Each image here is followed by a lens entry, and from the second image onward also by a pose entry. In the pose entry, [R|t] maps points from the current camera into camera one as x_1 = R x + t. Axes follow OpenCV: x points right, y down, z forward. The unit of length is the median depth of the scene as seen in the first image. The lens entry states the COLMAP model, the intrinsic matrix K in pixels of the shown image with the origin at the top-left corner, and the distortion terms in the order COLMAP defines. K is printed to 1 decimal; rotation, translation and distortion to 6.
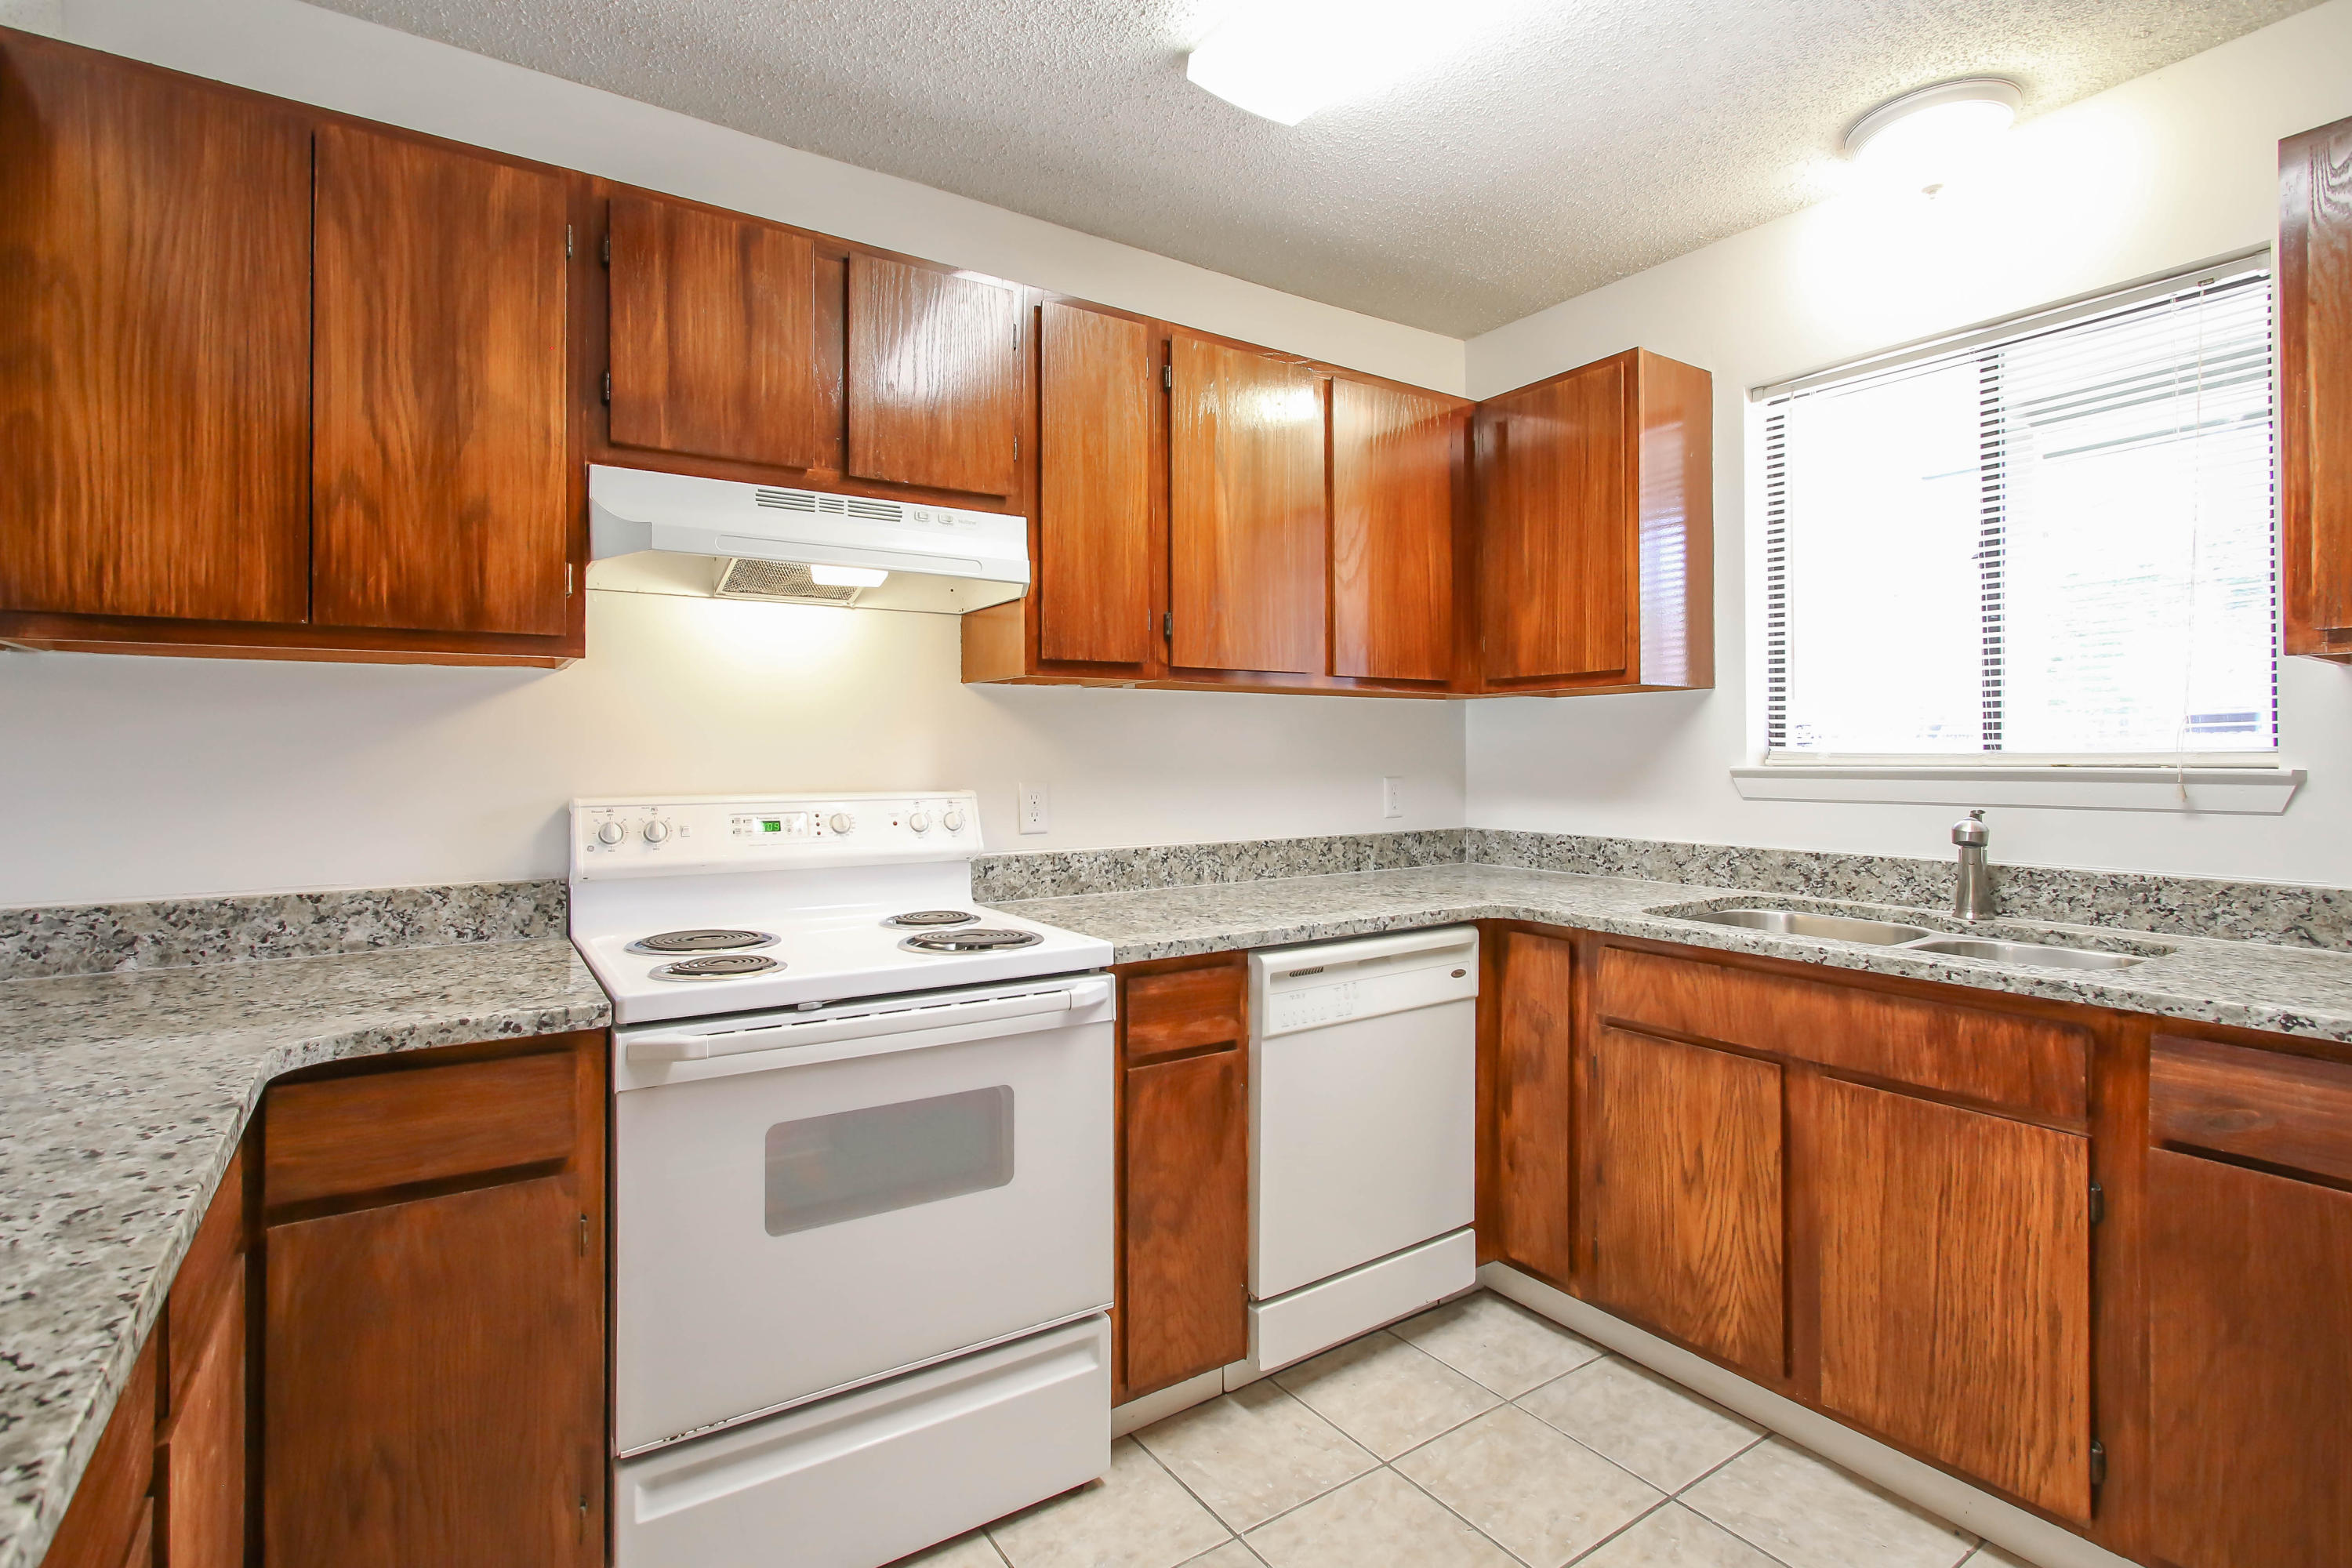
lens RADIAL K [[1081.1, 0, 1126.3], [0, 1081.1, 750.6], [0, 0, 1]] dist [-0.007364, 0.003300]
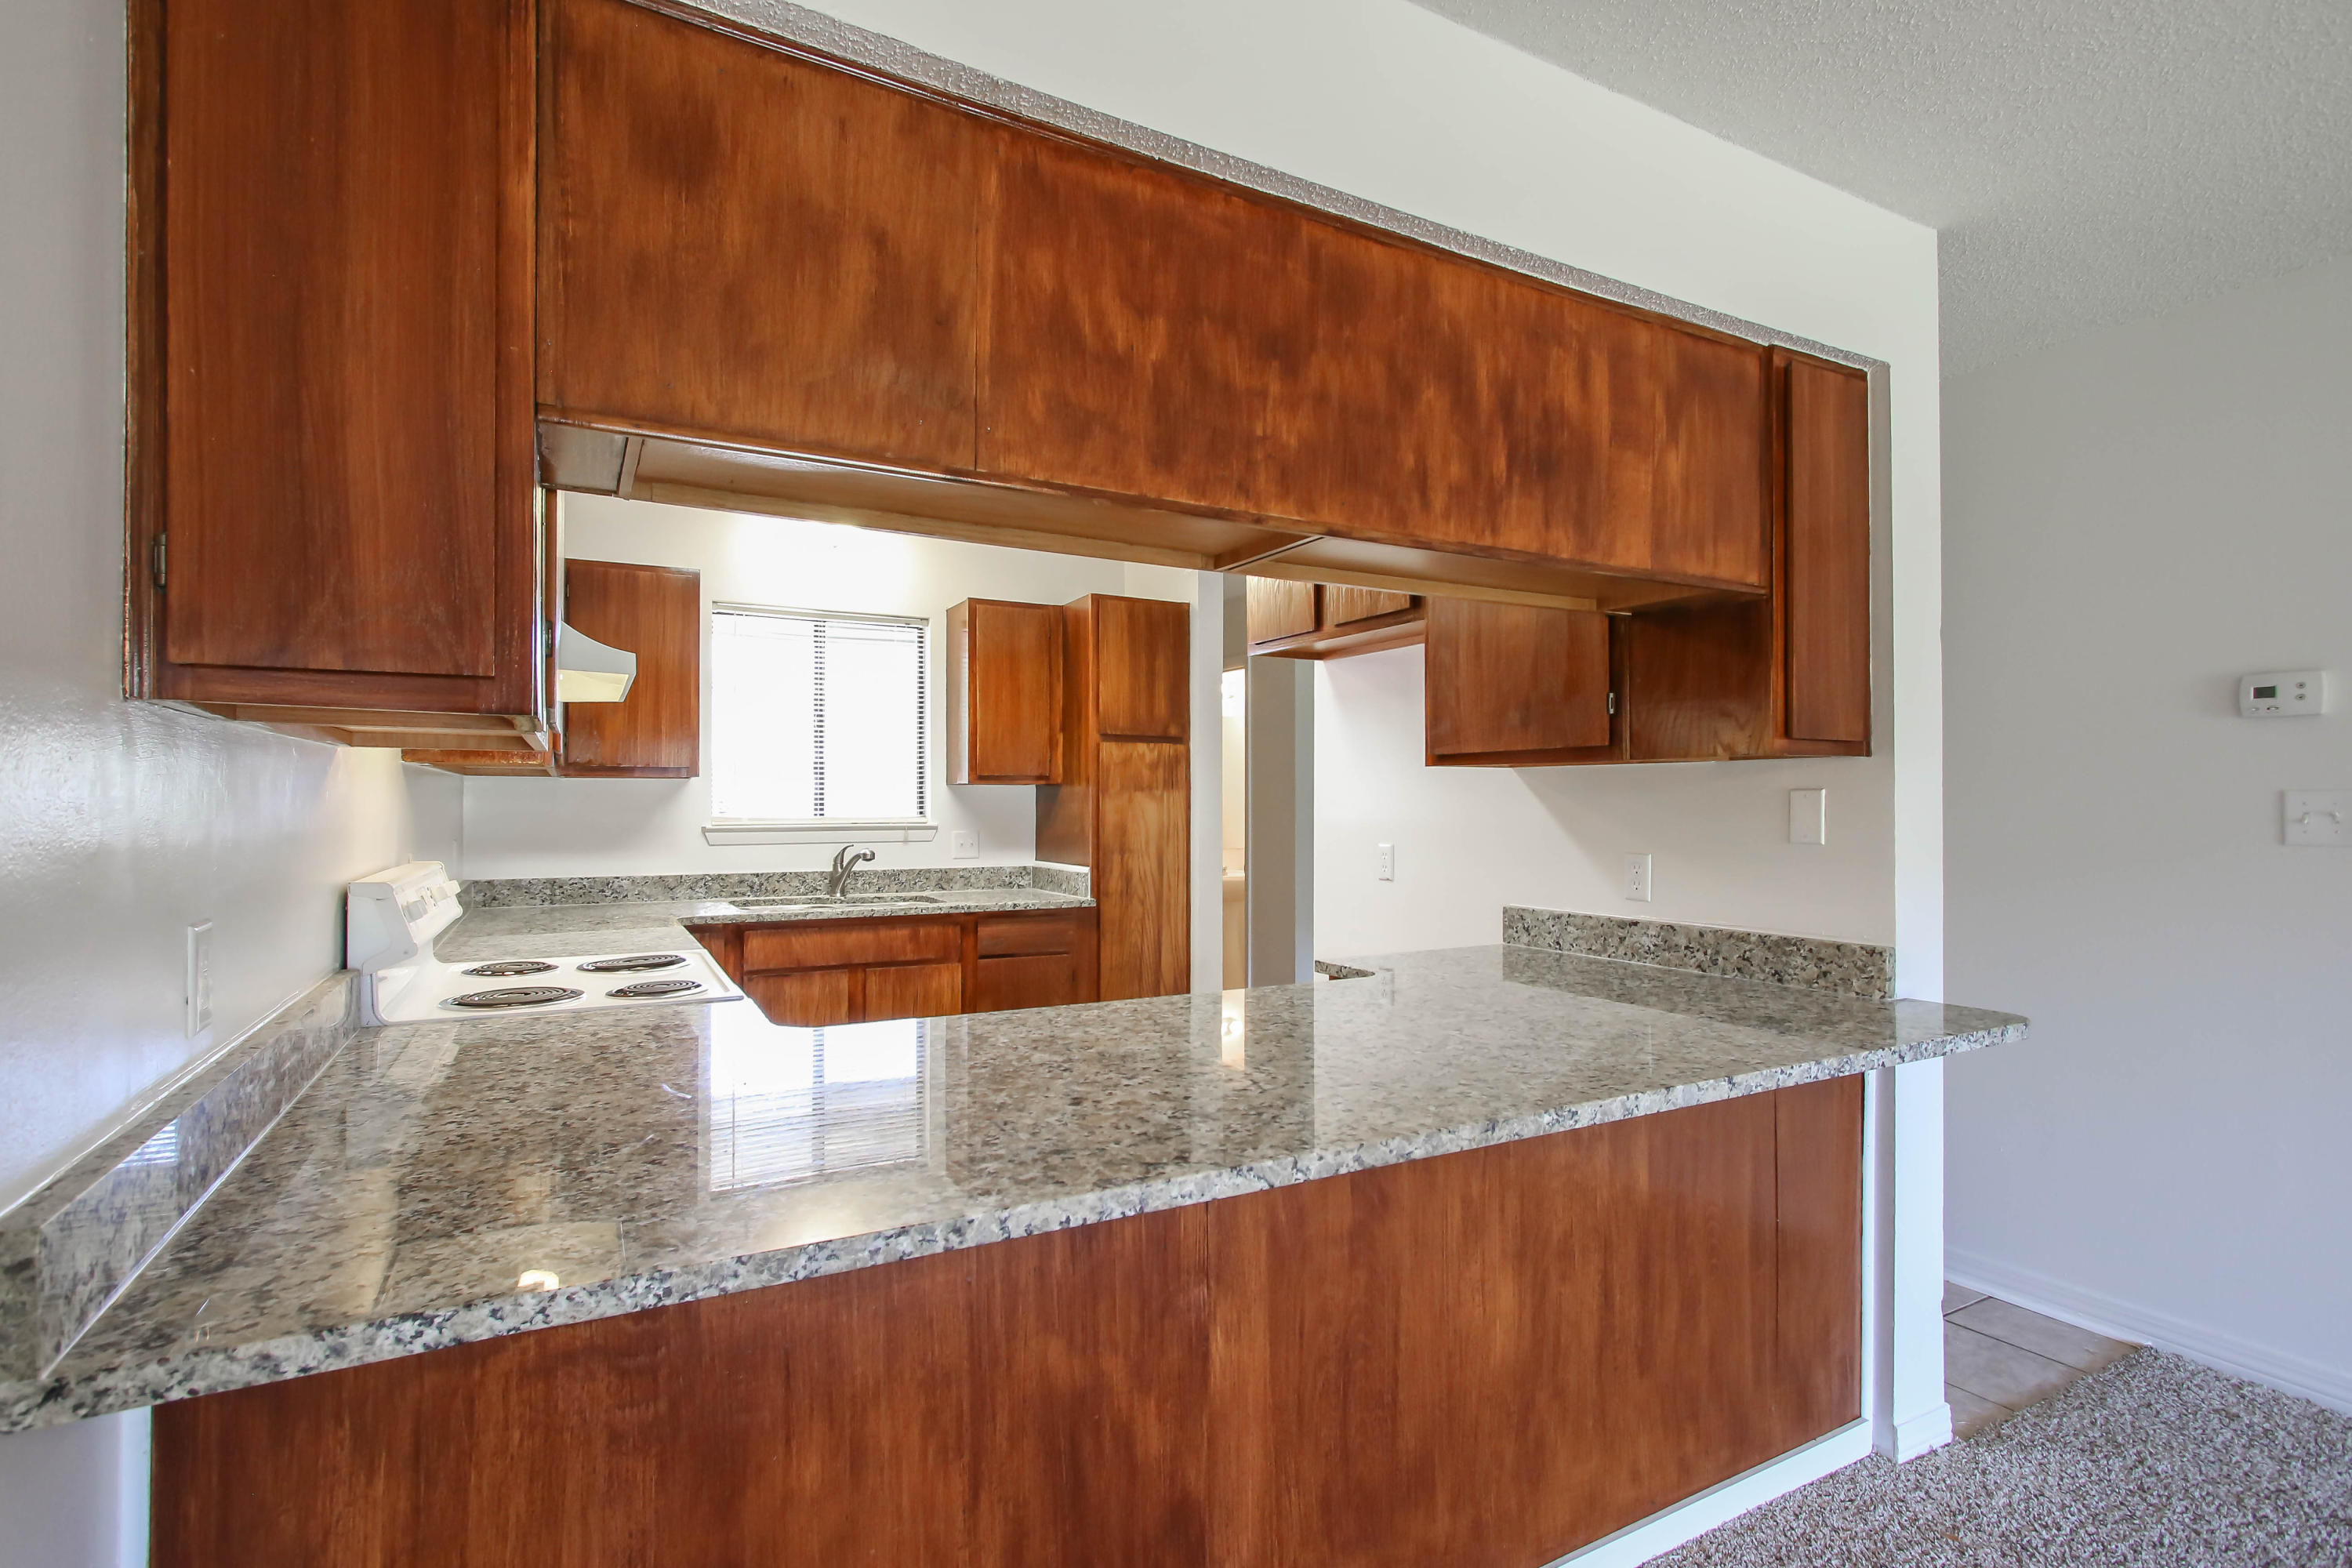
lens RADIAL K [[1081.1, 0, 1167.8], [0, 1081.1, 791.8], [0, 0, 1]] dist [-0.007364, 0.003300]
pose [[0.070752, 0.012446, 0.997416, -1.370462], [-0.007756, 0.999899, -0.011927, -0.031419], [-0.997464, -0.006892, 0.070841, 0.221446]]
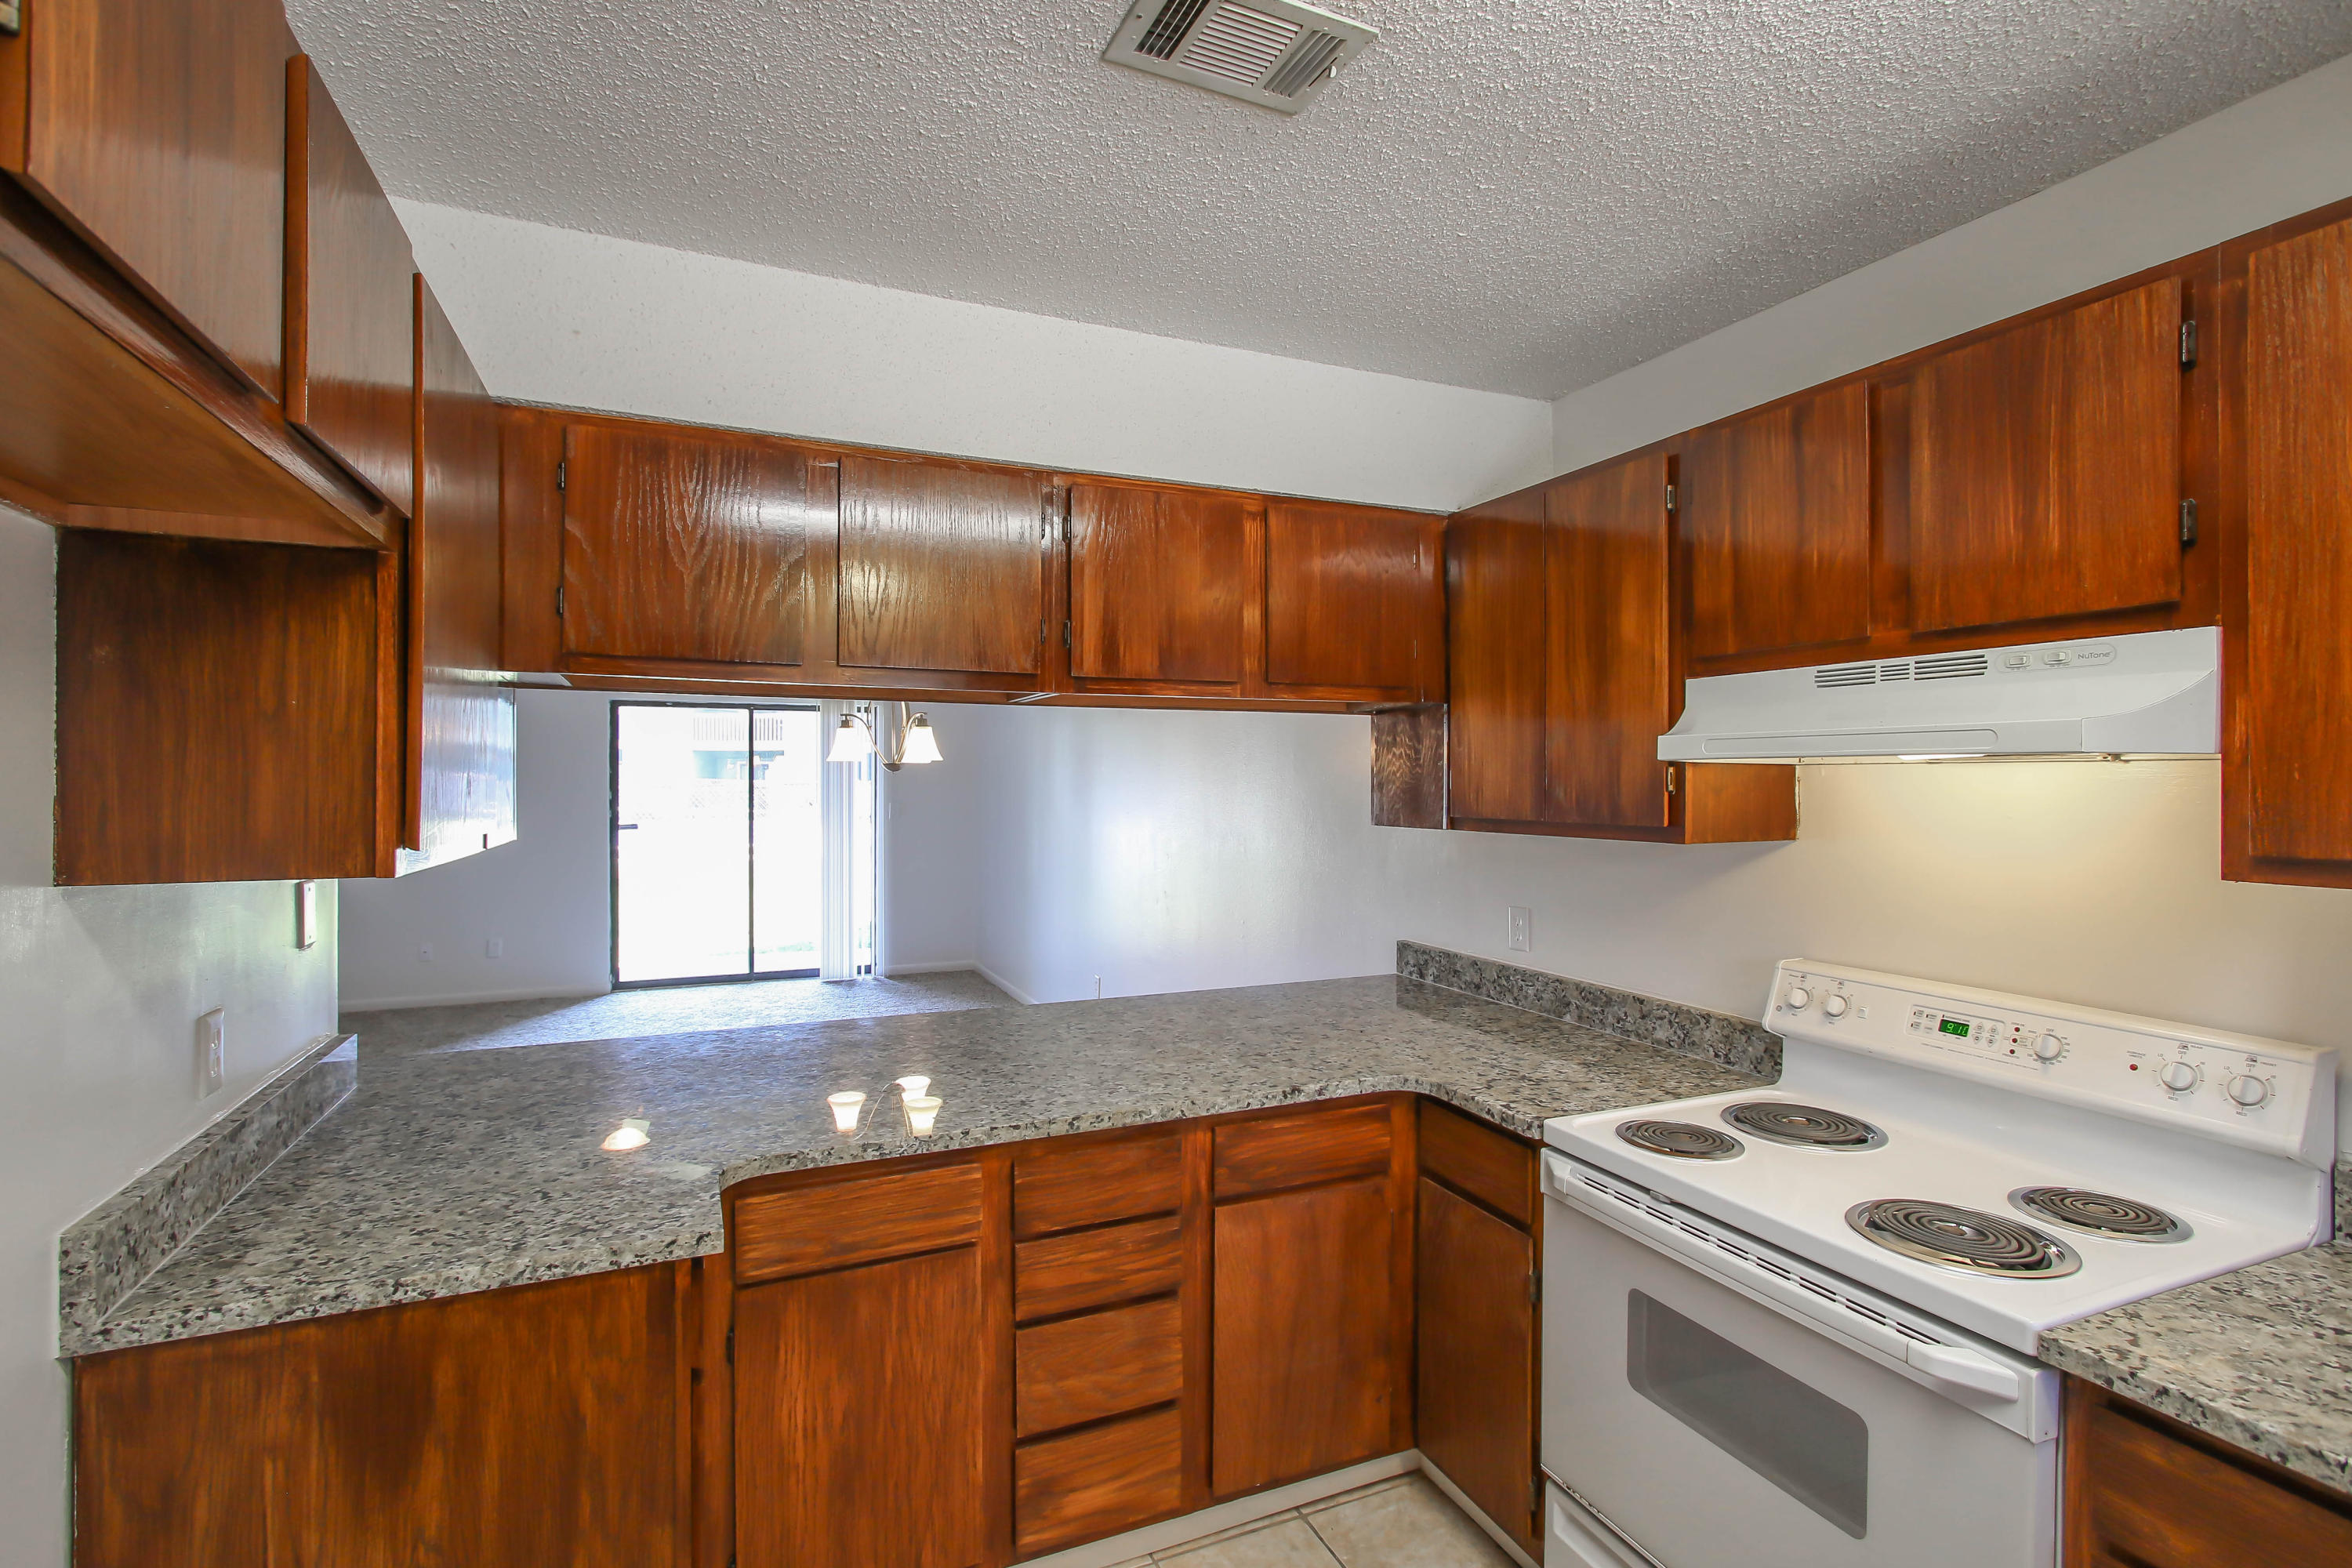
lens RADIAL K [[1081.1, 0, 1164.7], [0, 1081.1, 782.5], [0, 0, 1]] dist [-0.007364, 0.003300]
pose [[-0.158848, 0.006713, -0.987280, 0.667704], [0.004555, 0.999971, 0.006067, -0.144633], [0.987292, -0.003533, -0.158874, 0.554721]]
